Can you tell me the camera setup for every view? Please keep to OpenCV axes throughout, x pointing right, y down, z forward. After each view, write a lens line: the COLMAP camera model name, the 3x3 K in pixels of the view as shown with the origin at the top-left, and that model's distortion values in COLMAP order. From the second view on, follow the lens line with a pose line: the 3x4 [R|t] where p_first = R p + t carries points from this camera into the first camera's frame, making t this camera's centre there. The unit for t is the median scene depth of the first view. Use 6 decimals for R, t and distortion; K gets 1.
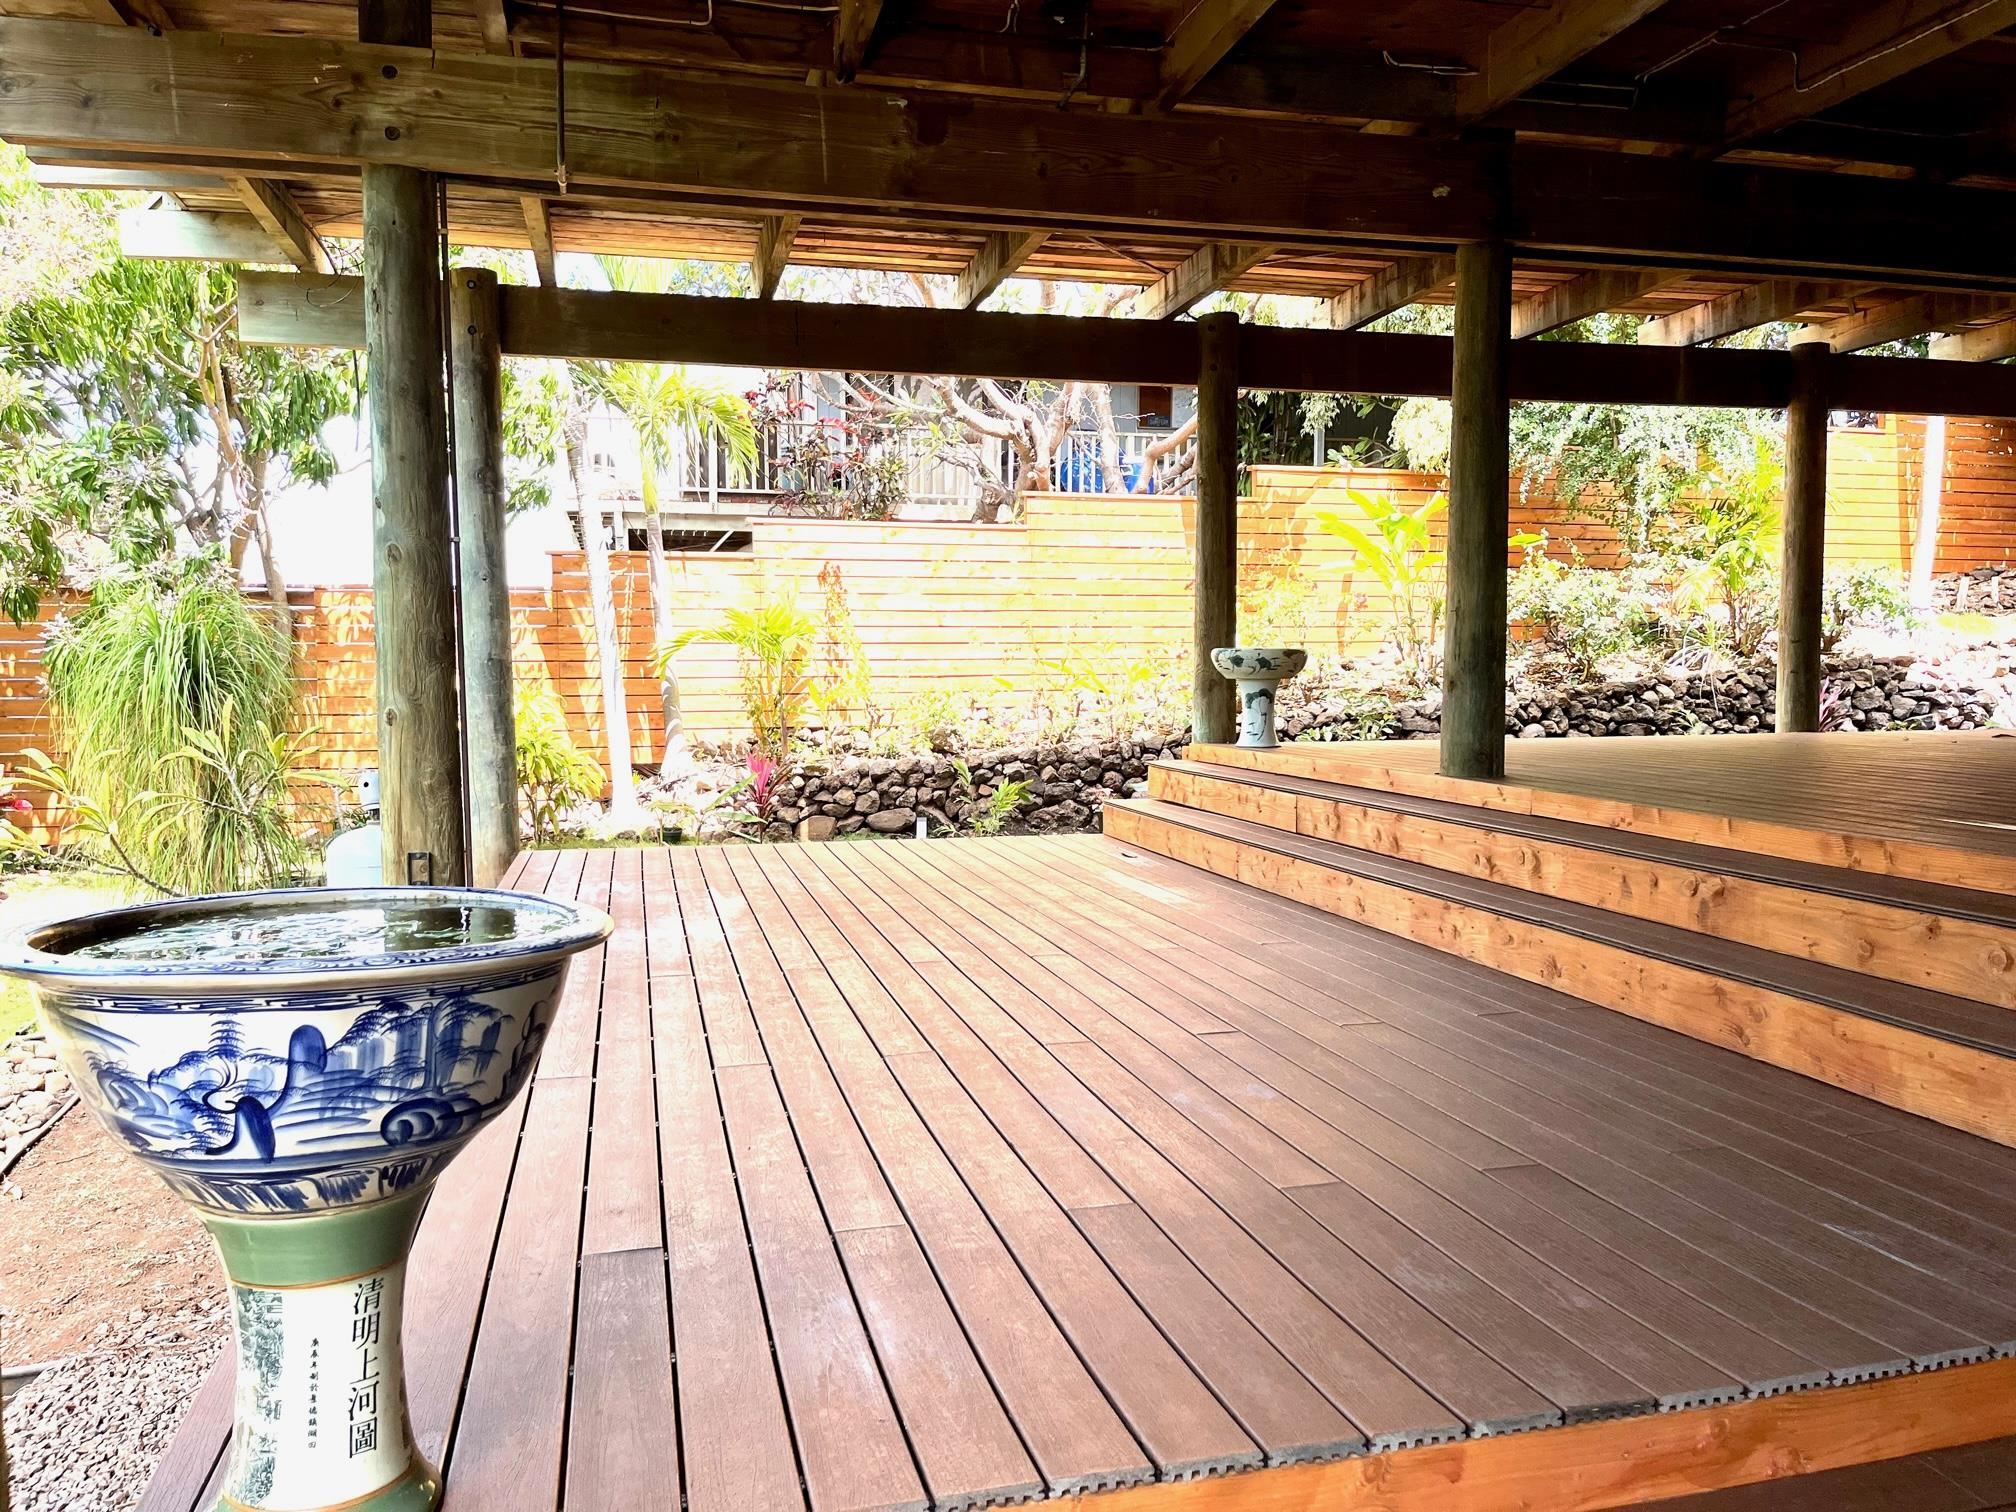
lens RADIAL K [[1521.8, 0, 1008.0], [0, 1521.8, 756.0], [0, 0, 1]] dist [0.047627, -0.059887]
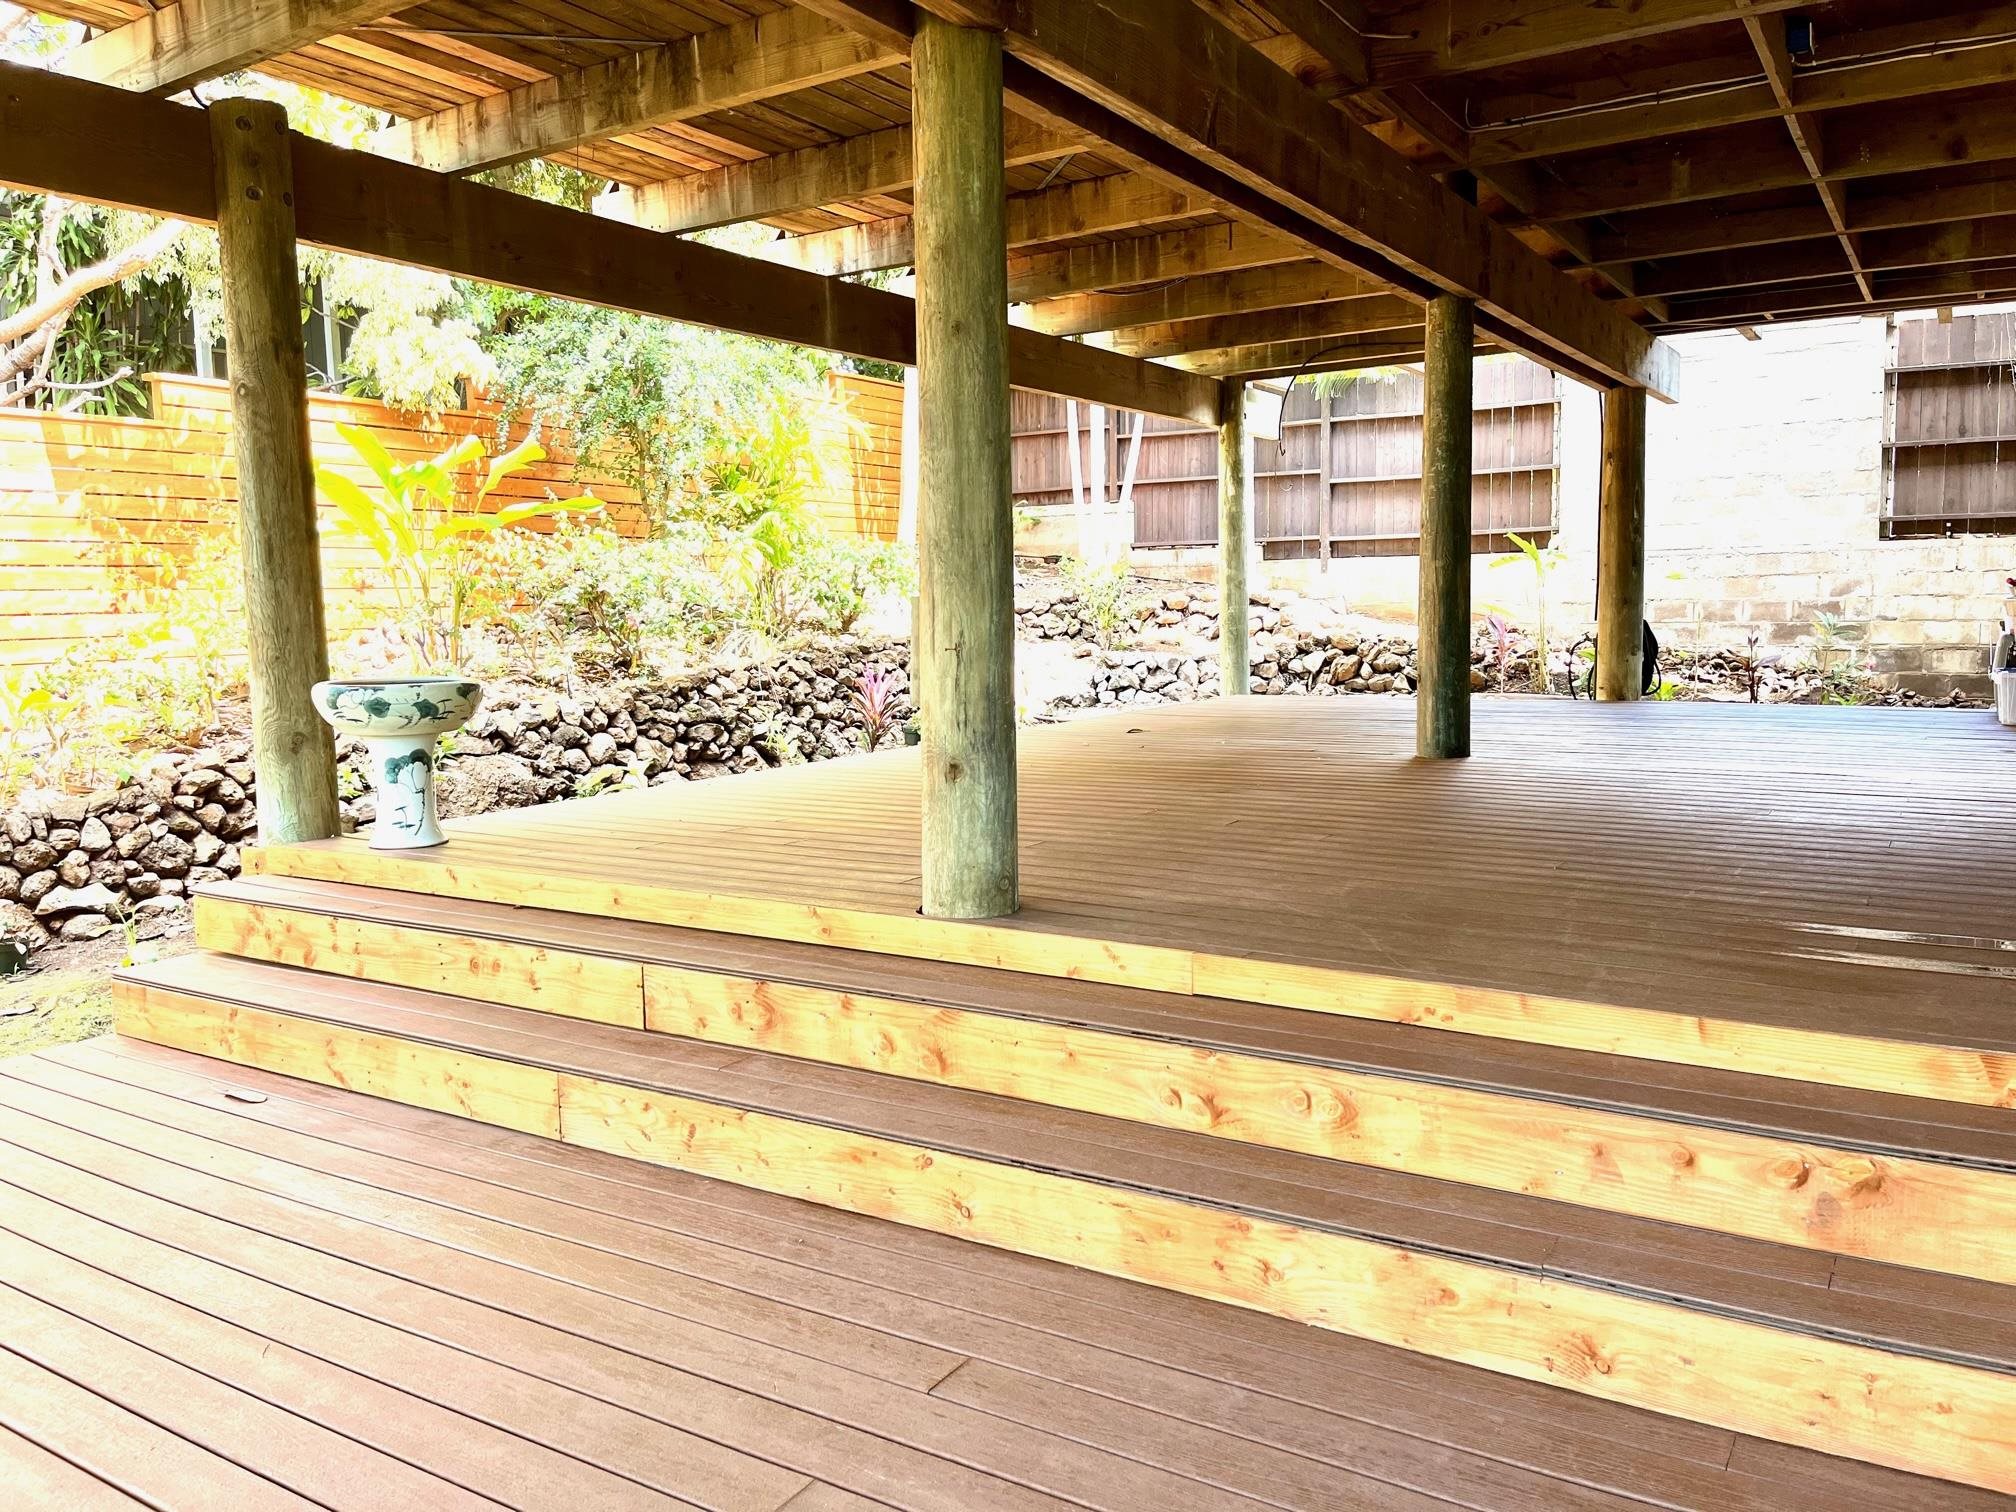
lens RADIAL K [[1521.8, 0, 1008.0], [0, 1521.8, 756.0], [0, 0, 1]] dist [0.047627, -0.059887]
pose [[0.721169, -0.079954, 0.688130, -0.056787], [0.056883, 0.996798, 0.056203, -0.044168], [-0.690420, -0.001389, 0.723408, 0.286228]]
